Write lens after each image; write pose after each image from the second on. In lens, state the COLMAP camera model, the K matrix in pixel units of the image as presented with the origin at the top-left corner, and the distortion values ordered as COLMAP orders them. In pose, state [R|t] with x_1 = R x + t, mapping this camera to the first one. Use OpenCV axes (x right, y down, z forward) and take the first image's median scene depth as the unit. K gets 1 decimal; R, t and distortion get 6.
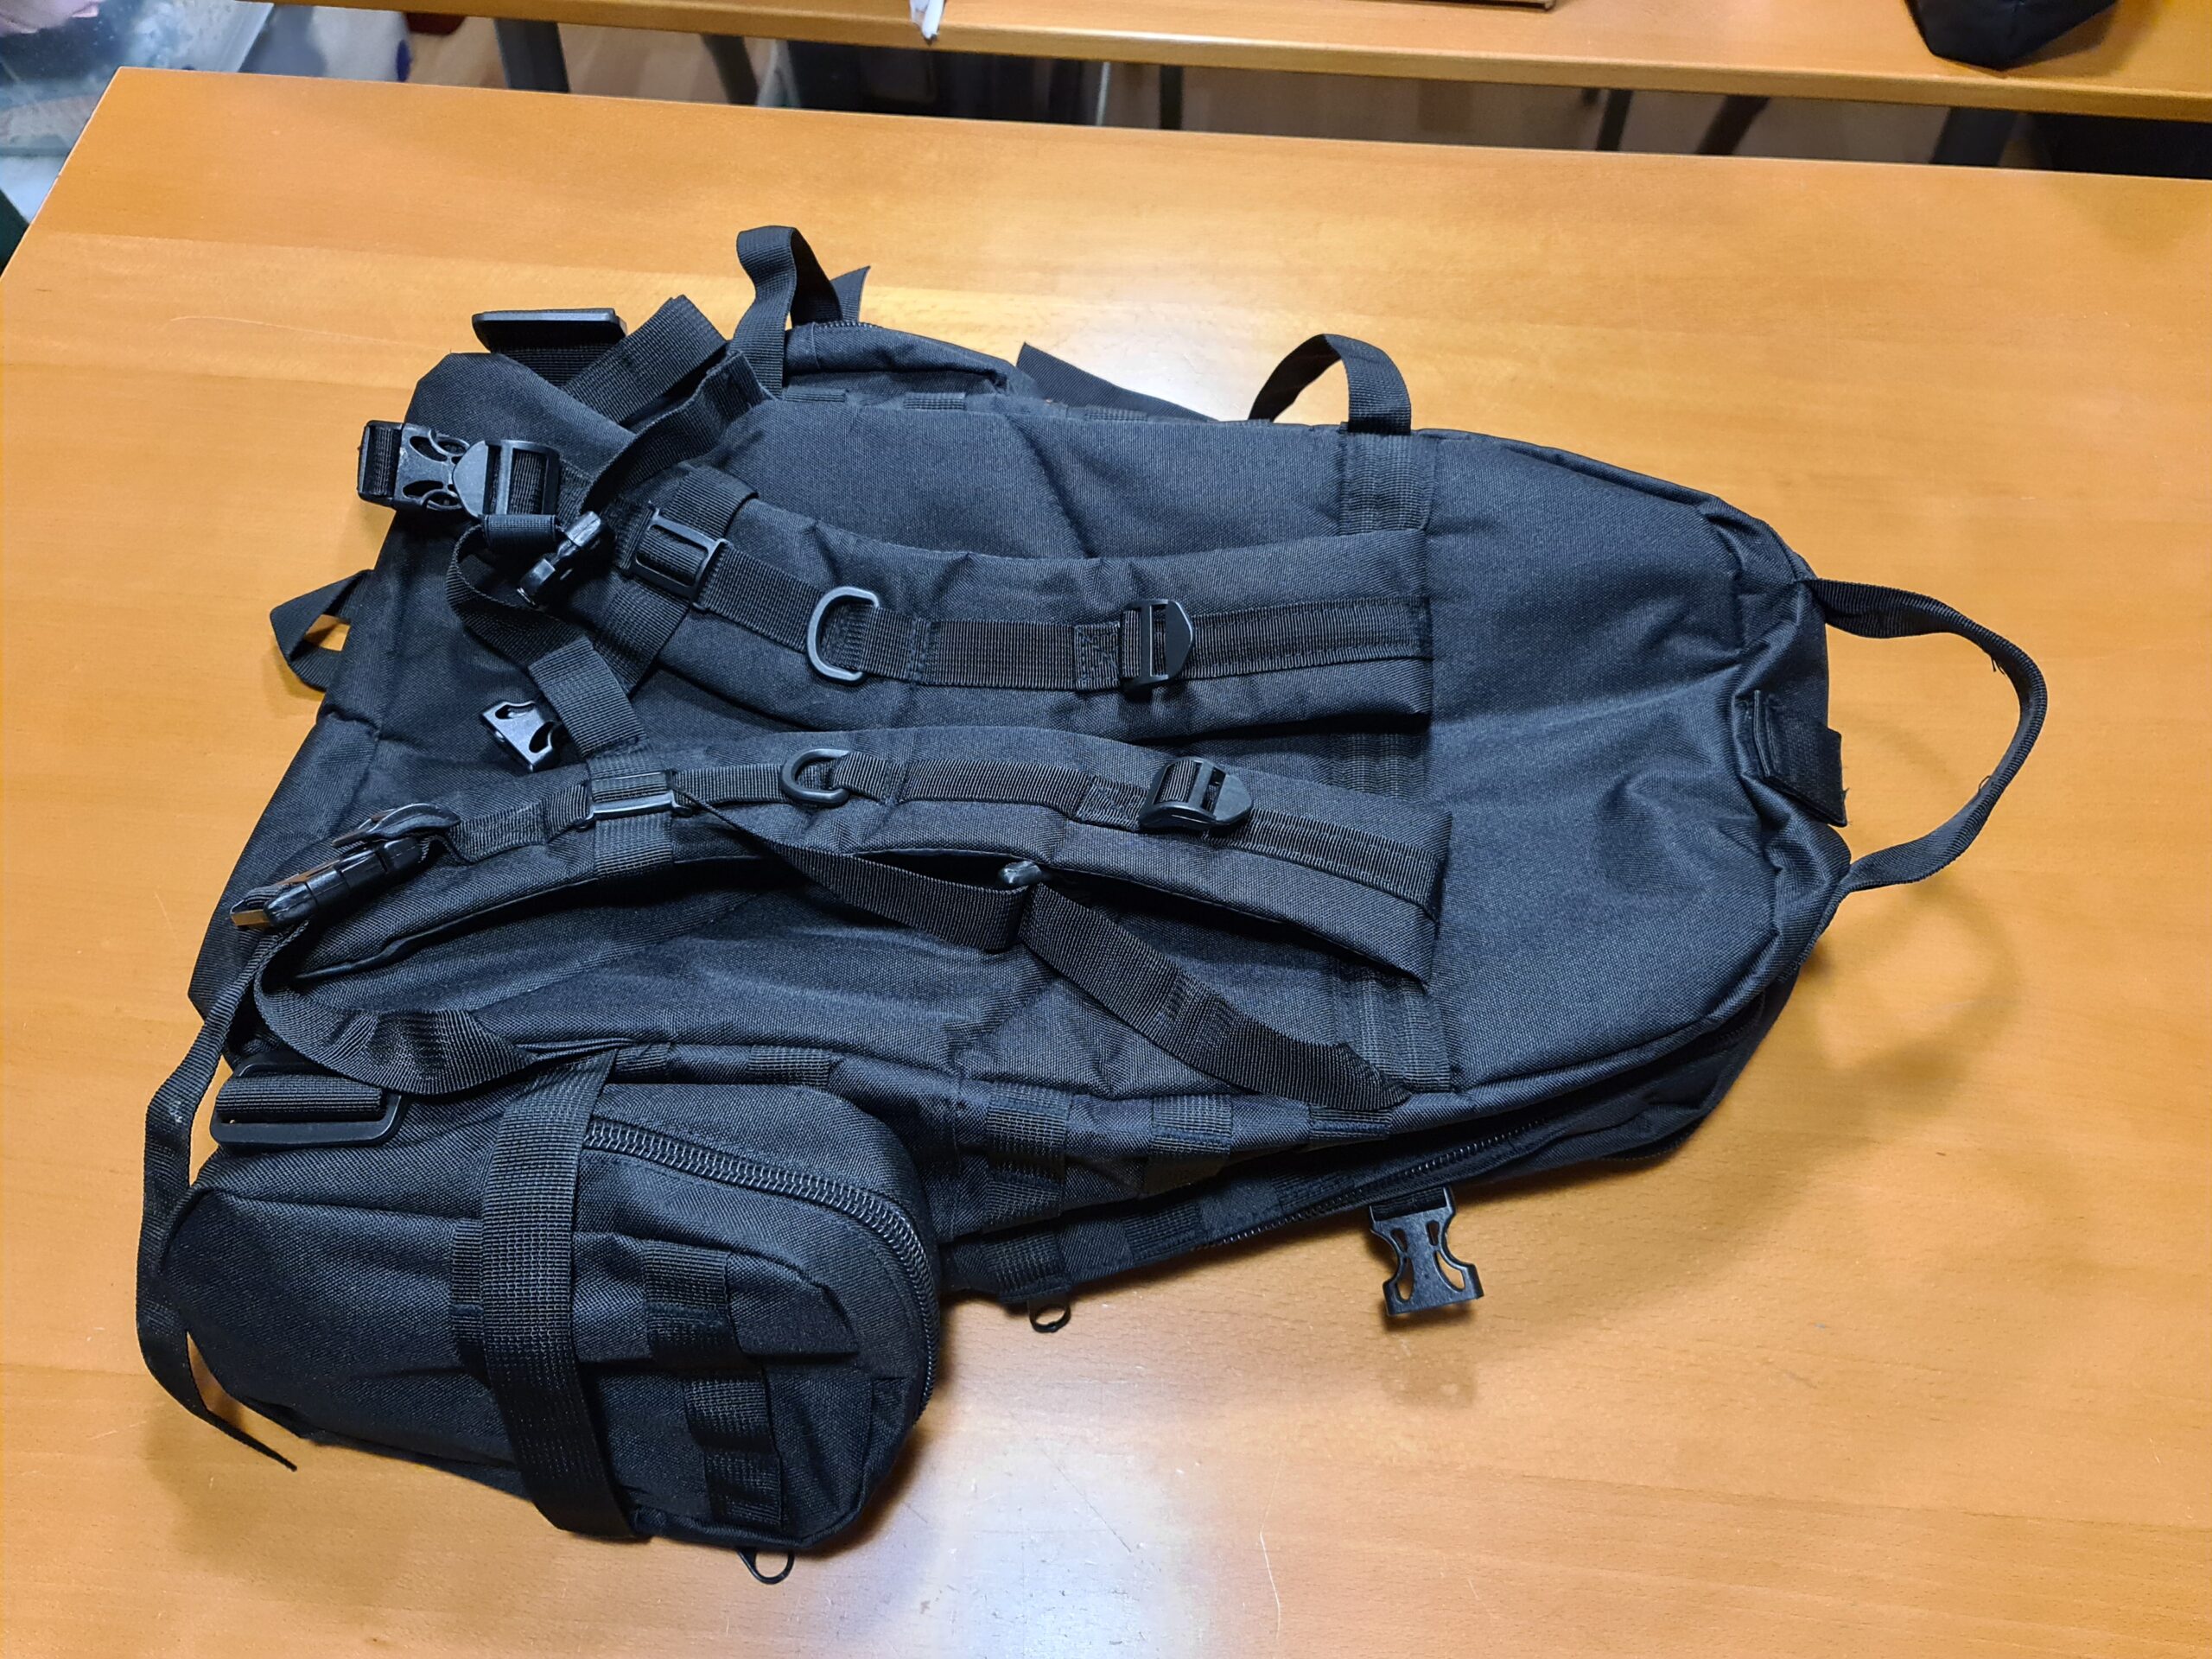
lens RADIAL K [[1628.0, 0, 1099.4], [0, 1628.0, 824.1], [0, 0, 1]] dist [0.025368, -0.017888]
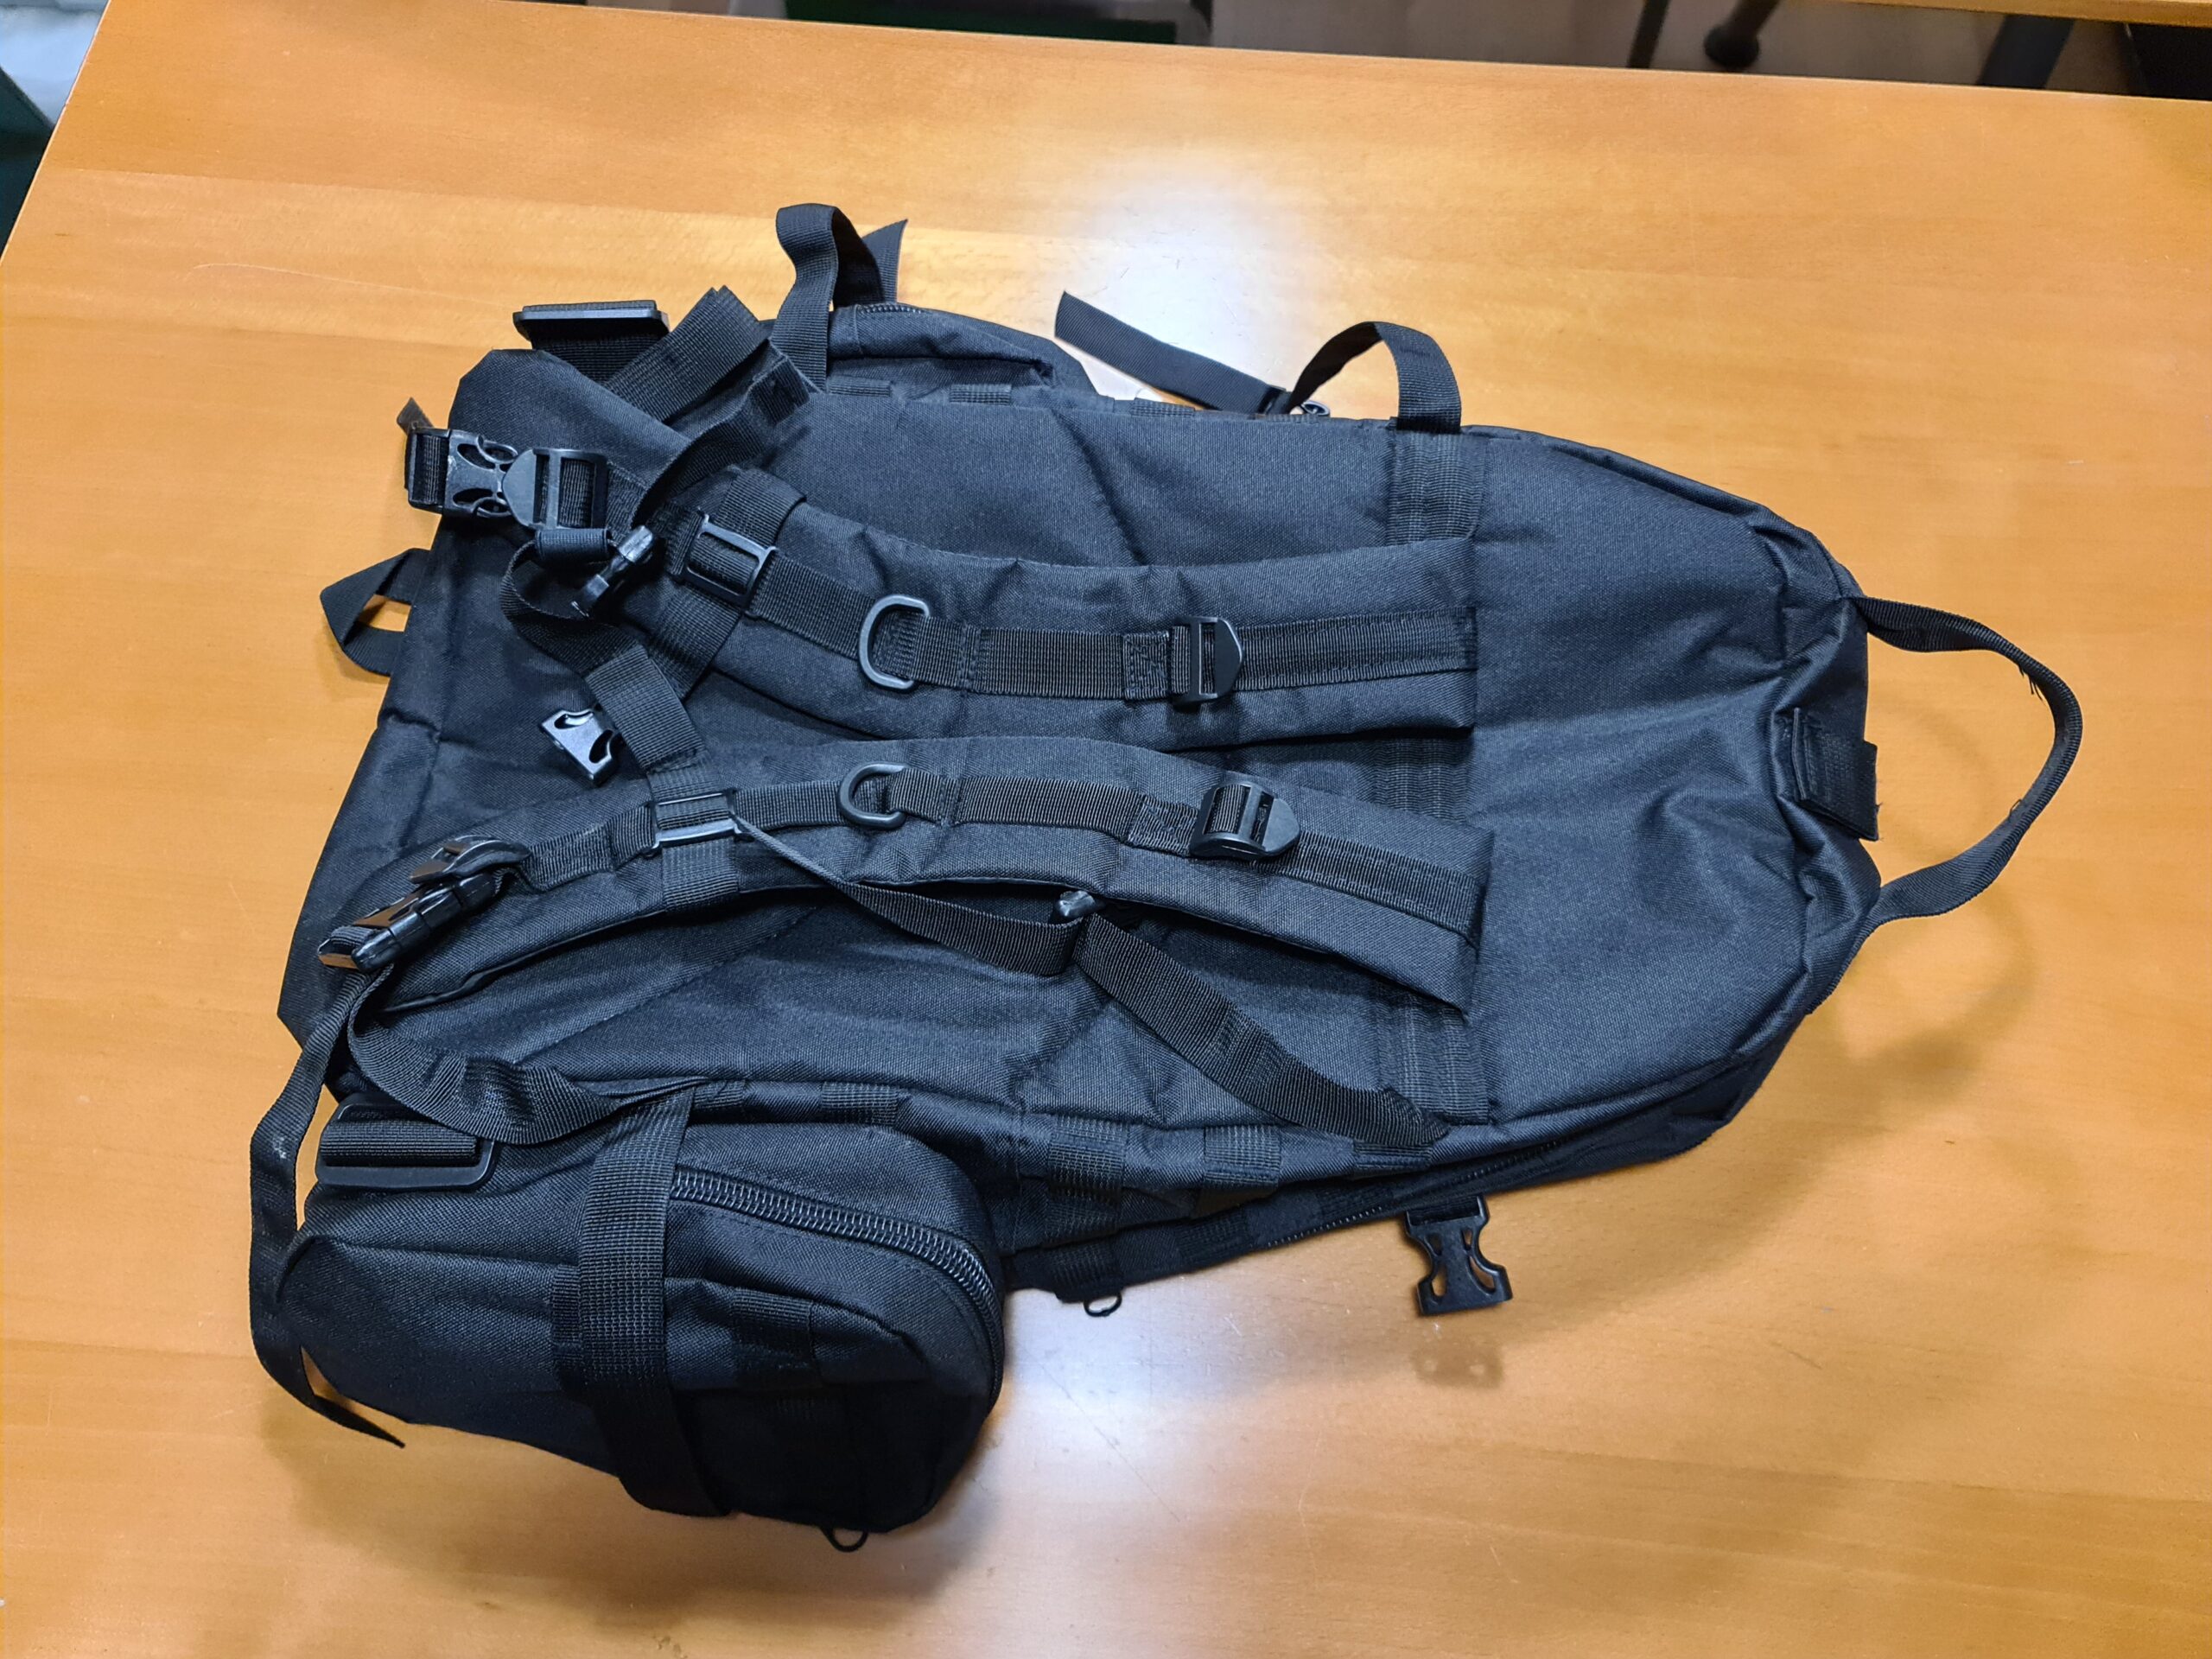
lens RADIAL K [[1628.0, 0, 1115.4], [0, 1628.0, 826.1], [0, 0, 1]] dist [0.025368, -0.017888]
pose [[0.999999, -0.000293, -0.001011, -0.020441], [0.000409, 0.993173, 0.116649, -0.128991], [0.000970, -0.116649, 0.993173, -0.018389]]
